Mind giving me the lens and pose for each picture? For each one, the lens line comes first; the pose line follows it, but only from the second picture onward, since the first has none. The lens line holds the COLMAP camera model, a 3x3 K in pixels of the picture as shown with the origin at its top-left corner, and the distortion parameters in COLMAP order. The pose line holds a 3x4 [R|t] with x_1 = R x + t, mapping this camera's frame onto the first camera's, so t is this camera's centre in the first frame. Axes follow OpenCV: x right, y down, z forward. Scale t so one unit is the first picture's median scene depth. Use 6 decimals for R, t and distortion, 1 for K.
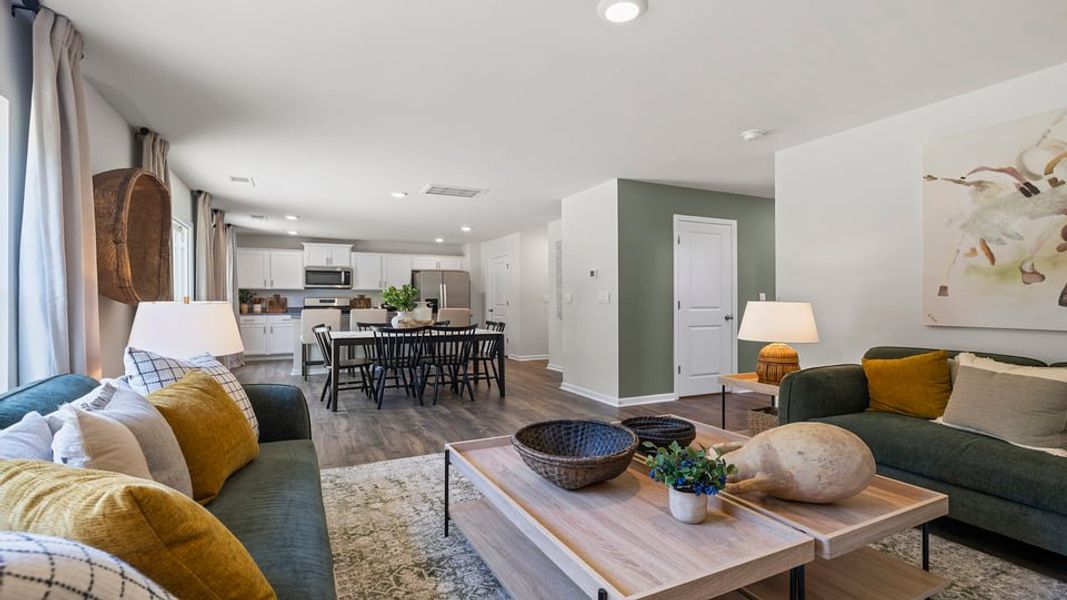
lens RADIAL K [[487.2, 0, 535.6], [0, 487.2, 306.7], [0, 0, 1]] dist [0.001832, 0.001101]
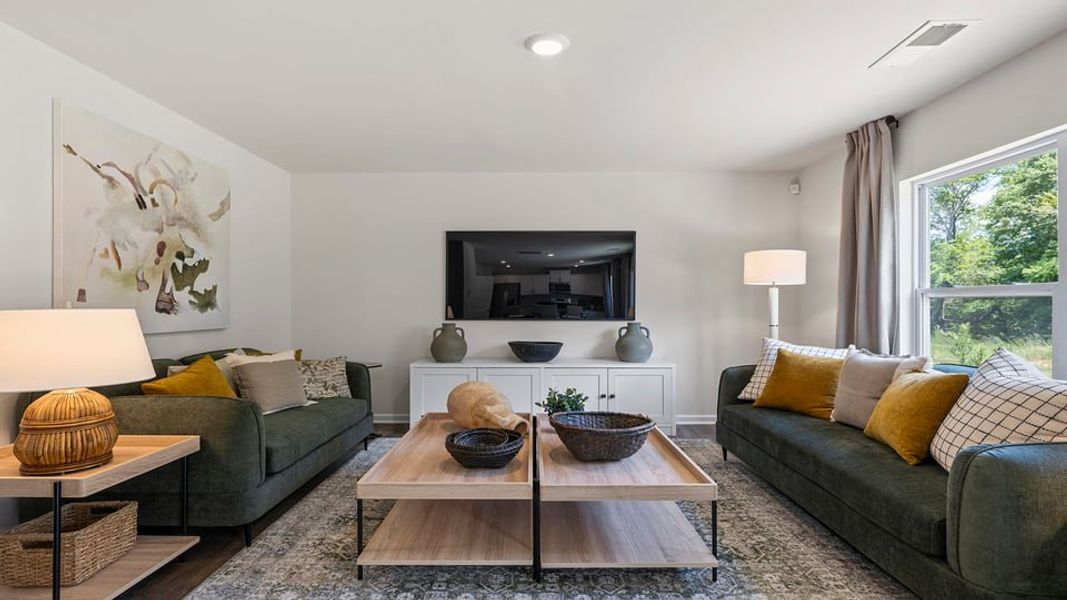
lens RADIAL K [[484.0, 0, 540.7], [0, 484.0, 302.5], [0, 0, 1]] dist [-0.002512, 0.000132]
pose [[-0.889606, -0.001723, 0.456725, -0.238365], [0.004036, 0.999924, 0.011632, -0.030207], [-0.456711, 0.012191, -0.889532, 1.522253]]
